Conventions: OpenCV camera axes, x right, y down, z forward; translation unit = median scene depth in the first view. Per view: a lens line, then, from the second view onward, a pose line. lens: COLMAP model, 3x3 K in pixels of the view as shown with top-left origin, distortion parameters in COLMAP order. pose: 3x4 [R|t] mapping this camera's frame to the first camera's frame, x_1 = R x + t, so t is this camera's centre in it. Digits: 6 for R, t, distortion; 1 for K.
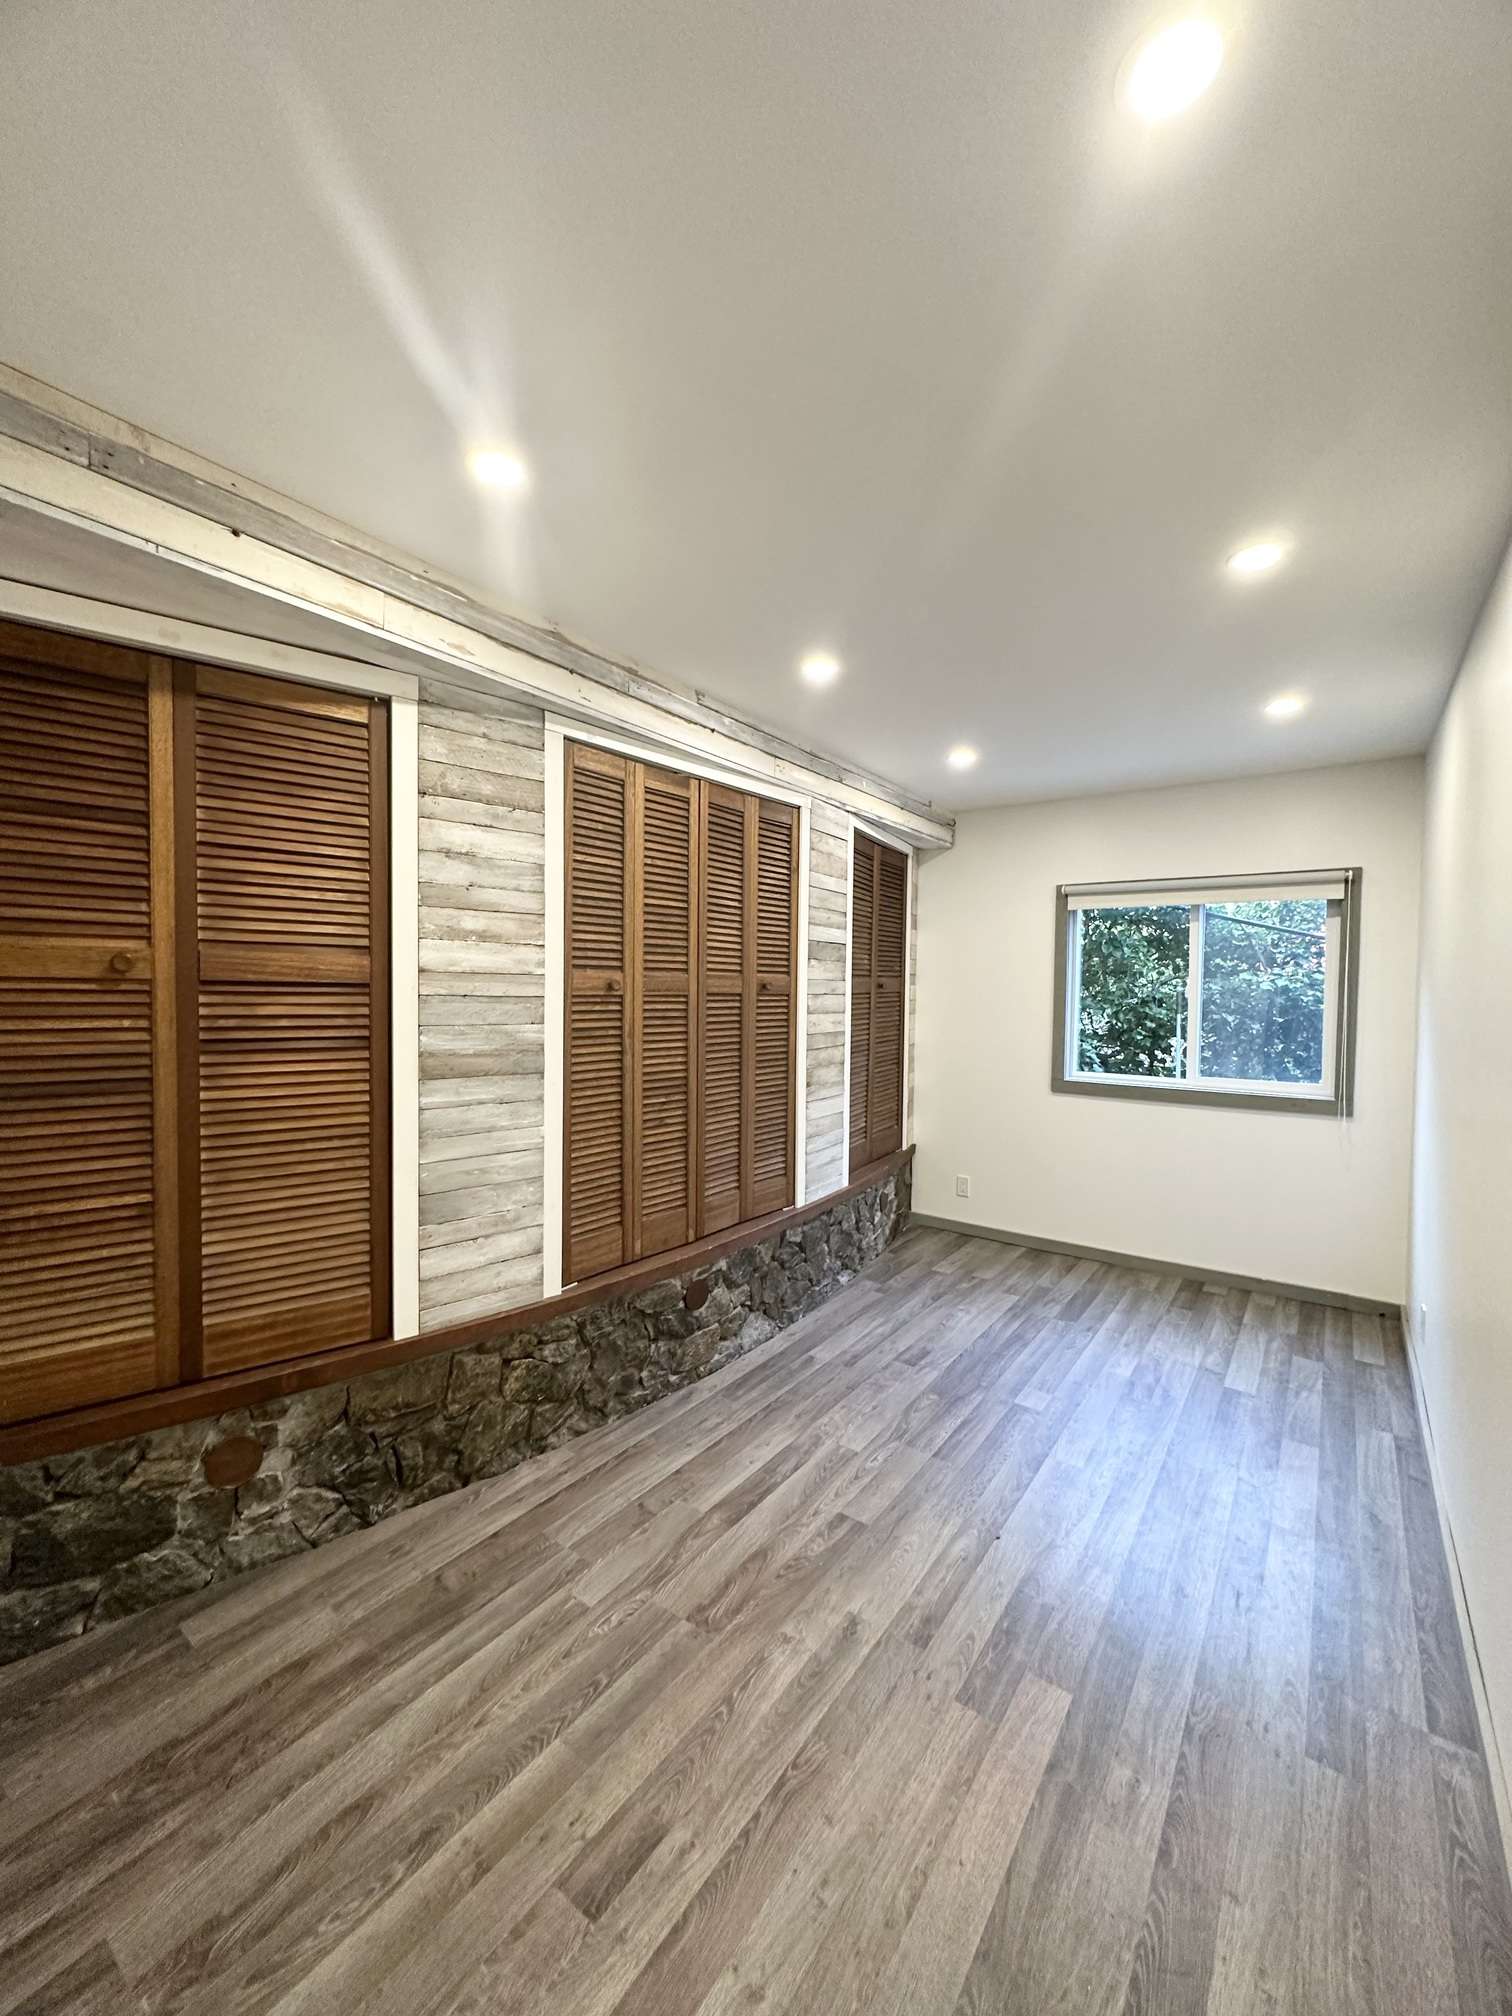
lens RADIAL K [[801.4, 0, 756.2], [0, 801.4, 1010.5], [0, 0, 1]] dist [-0.000557, 0.000687]
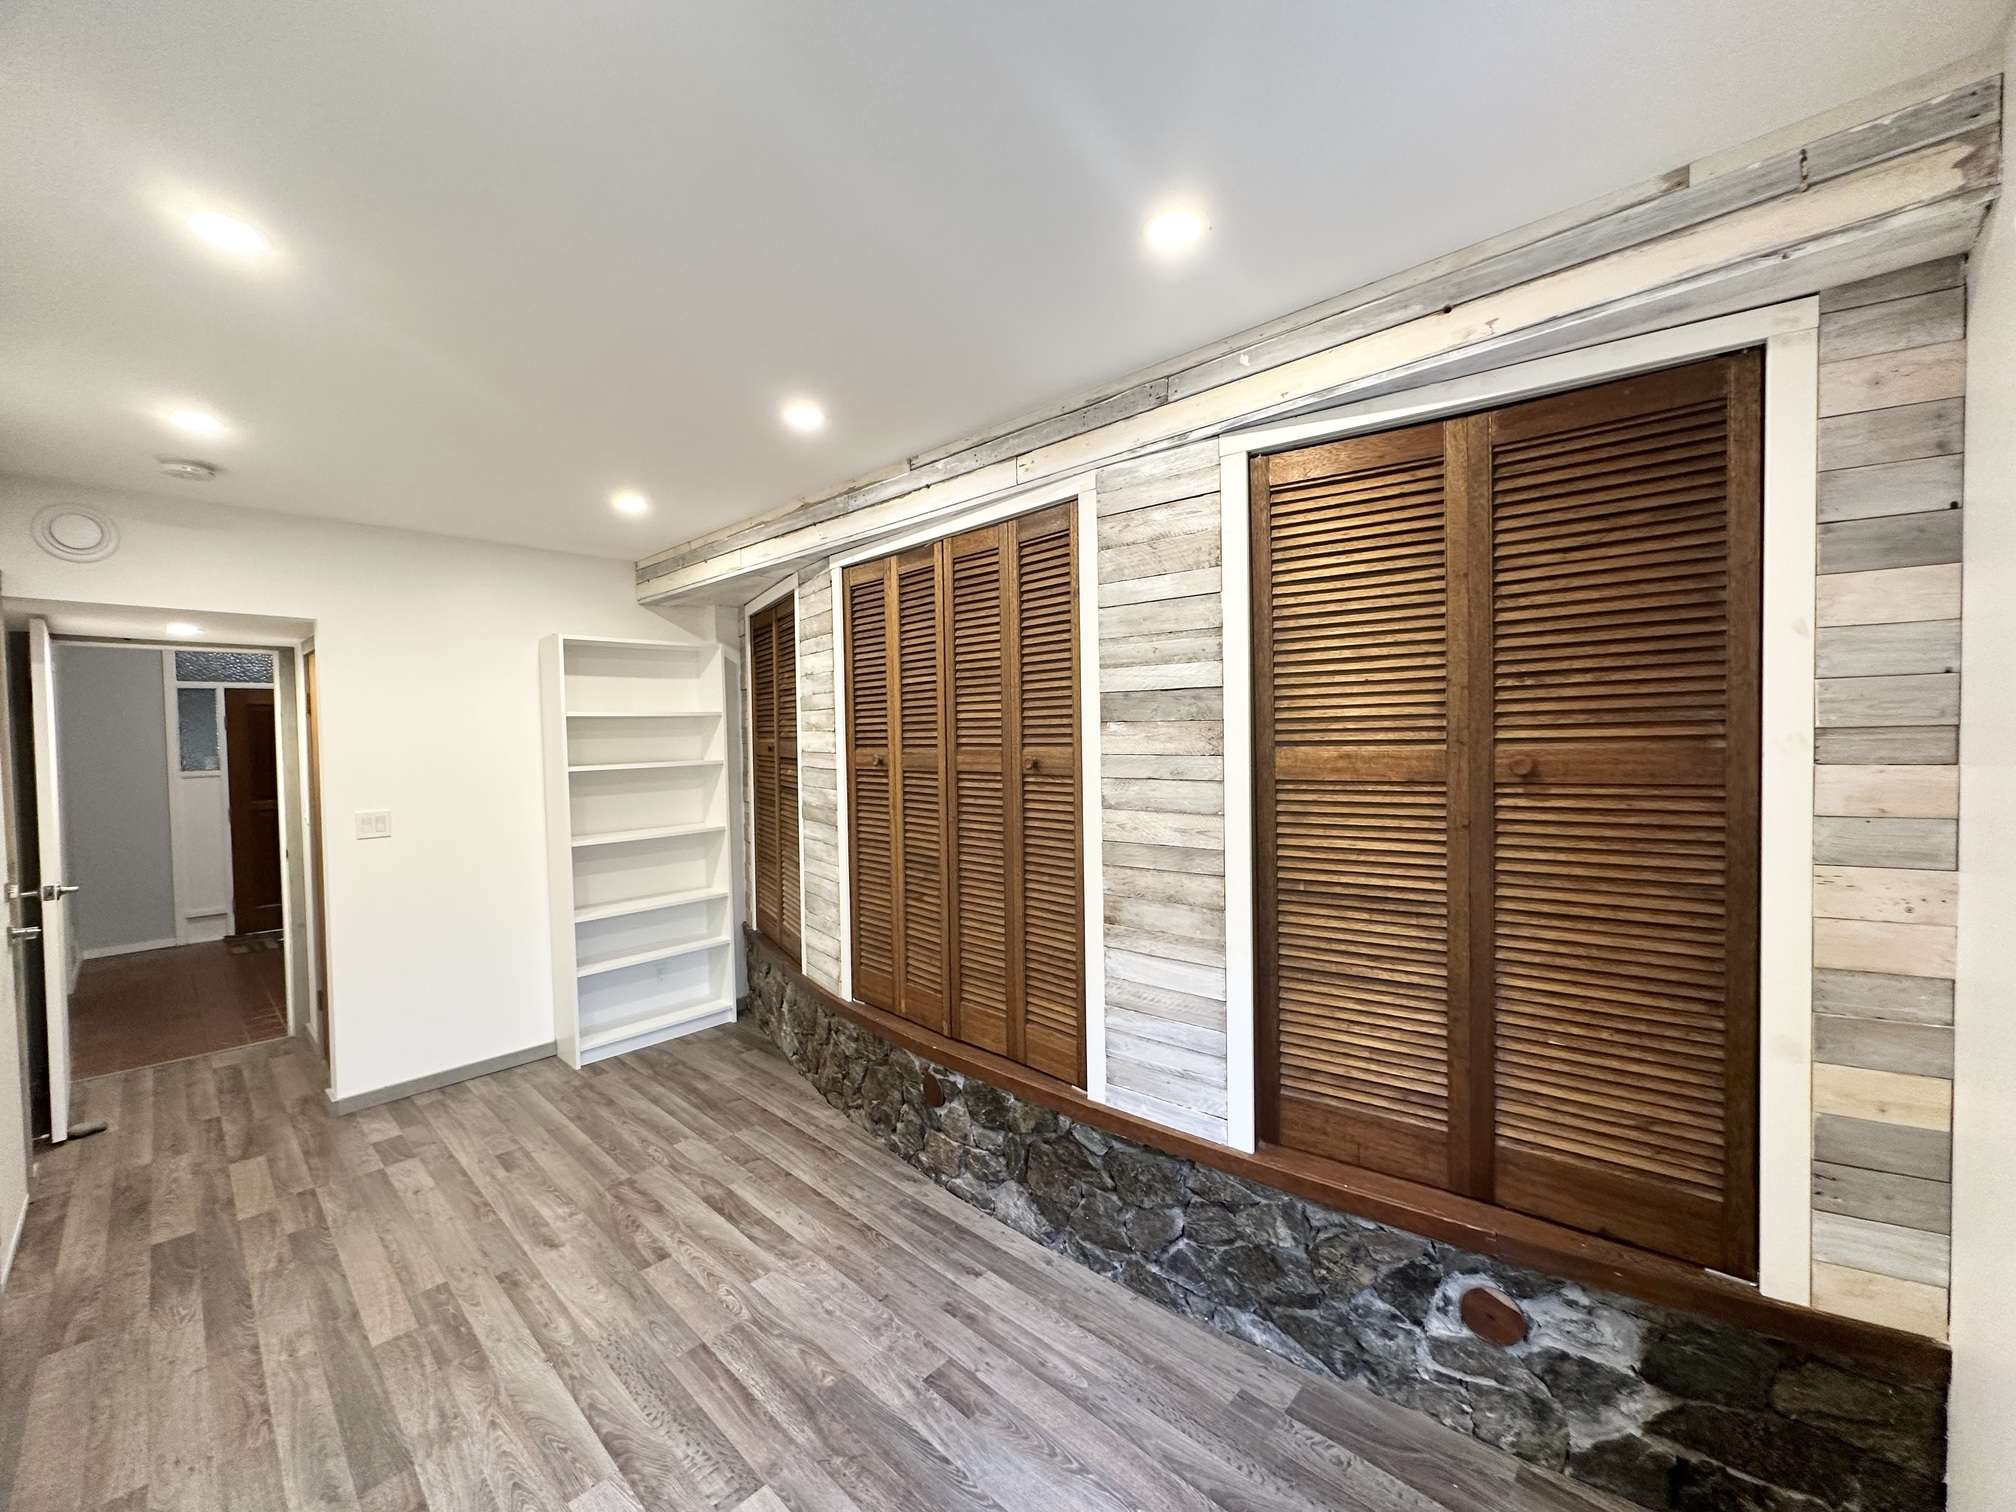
lens RADIAL K [[801.4, 0, 1008.3], [0, 801.4, 754.6], [0, 0, 1]] dist [-0.000557, 0.000687]
pose [[-0.121813, 0.016121, -0.992422, 0.843377], [-0.015307, 0.999719, 0.018118, -0.058376], [0.992435, 0.017398, -0.121532, 1.193449]]
